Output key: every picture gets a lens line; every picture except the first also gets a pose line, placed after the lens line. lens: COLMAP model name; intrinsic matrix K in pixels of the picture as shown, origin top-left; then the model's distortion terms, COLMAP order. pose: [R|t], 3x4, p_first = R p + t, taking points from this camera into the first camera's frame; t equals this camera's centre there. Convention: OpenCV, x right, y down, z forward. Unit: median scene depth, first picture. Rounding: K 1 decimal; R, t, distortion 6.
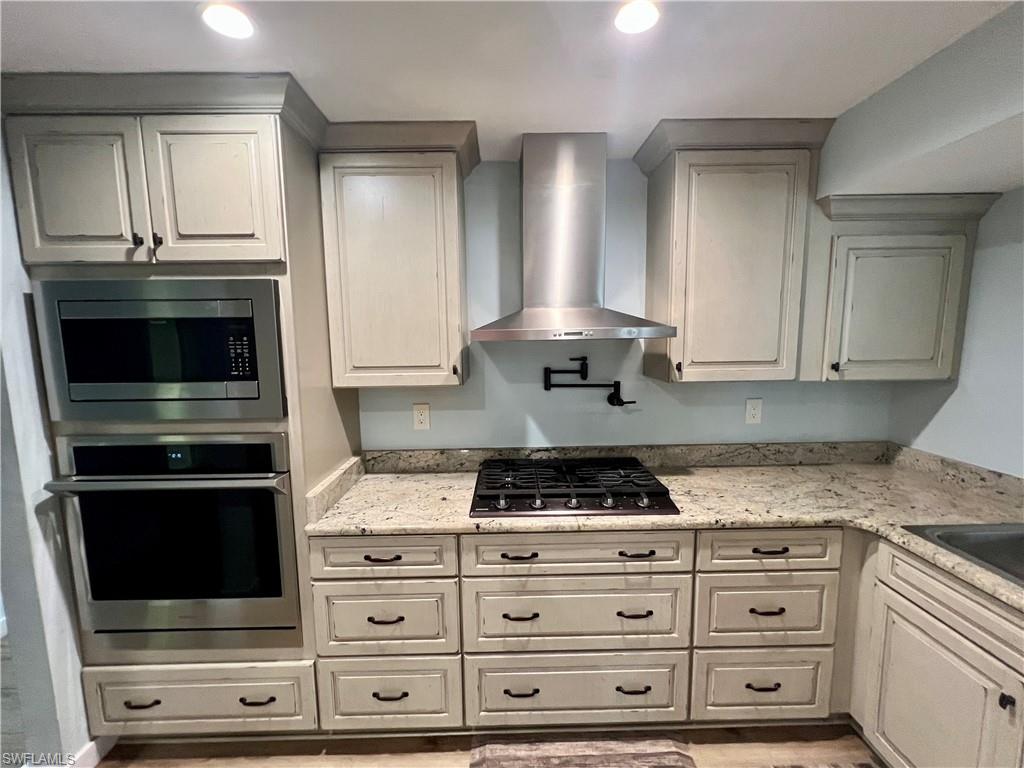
lens RADIAL K [[436.1, 0, 510.2], [0, 436.1, 384.3], [0, 0, 1]] dist [-0.001999, -0.000020]
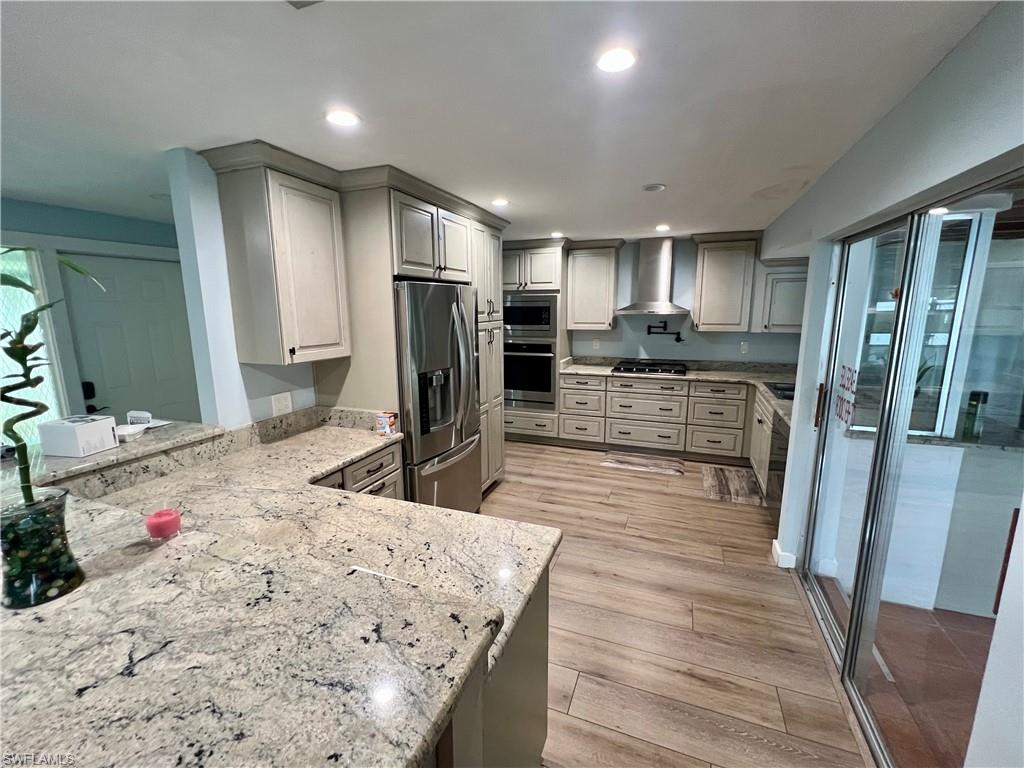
lens RADIAL K [[436.1, 0, 508.8], [0, 436.1, 385.3], [0, 0, 1]] dist [-0.001999, -0.000020]
pose [[0.923698, 0.075545, -0.375600, 0.383642], [-0.049201, 0.995639, 0.079256, 0.179299], [0.379950, -0.054729, 0.923387, -2.003433]]
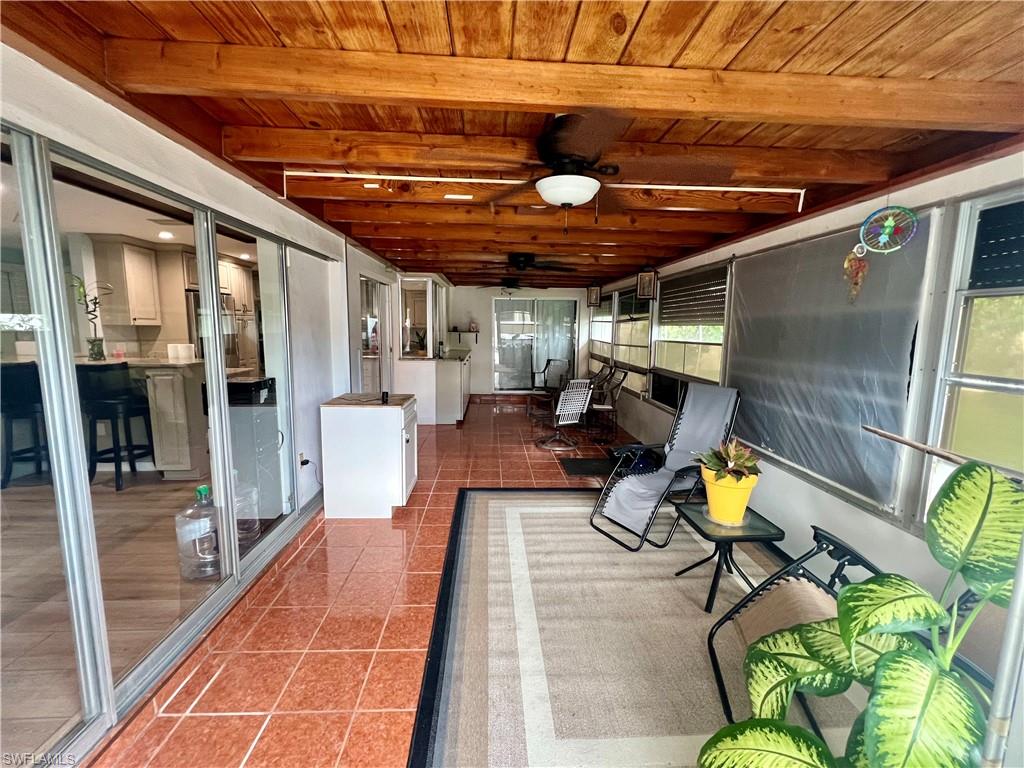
lens RADIAL K [[436.1, 0, 516.2], [0, 436.1, 382.1], [0, 0, 1]] dist [-0.001999, -0.000020]
pose [[0.998722, 0.018662, 0.046966, 1.805958], [-0.019182, 0.999759, 0.010645, 0.566096], [-0.046756, -0.011533, 0.998840, -4.195145]]
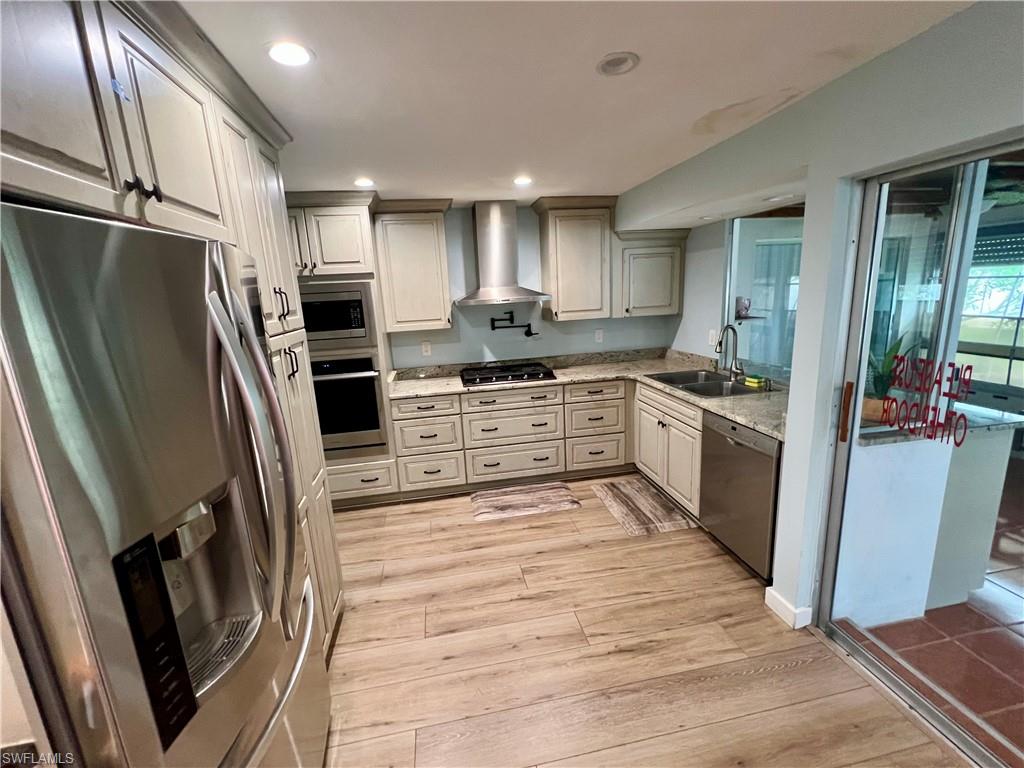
lens RADIAL K [[436.1, 0, 510.0], [0, 436.1, 386.1], [0, 0, 1]] dist [-0.001999, -0.000020]
pose [[0.986506, -0.071014, 0.147526, -0.178005], [0.057075, 0.993679, 0.096665, 0.096019], [-0.153458, -0.086940, 0.984323, -1.139926]]
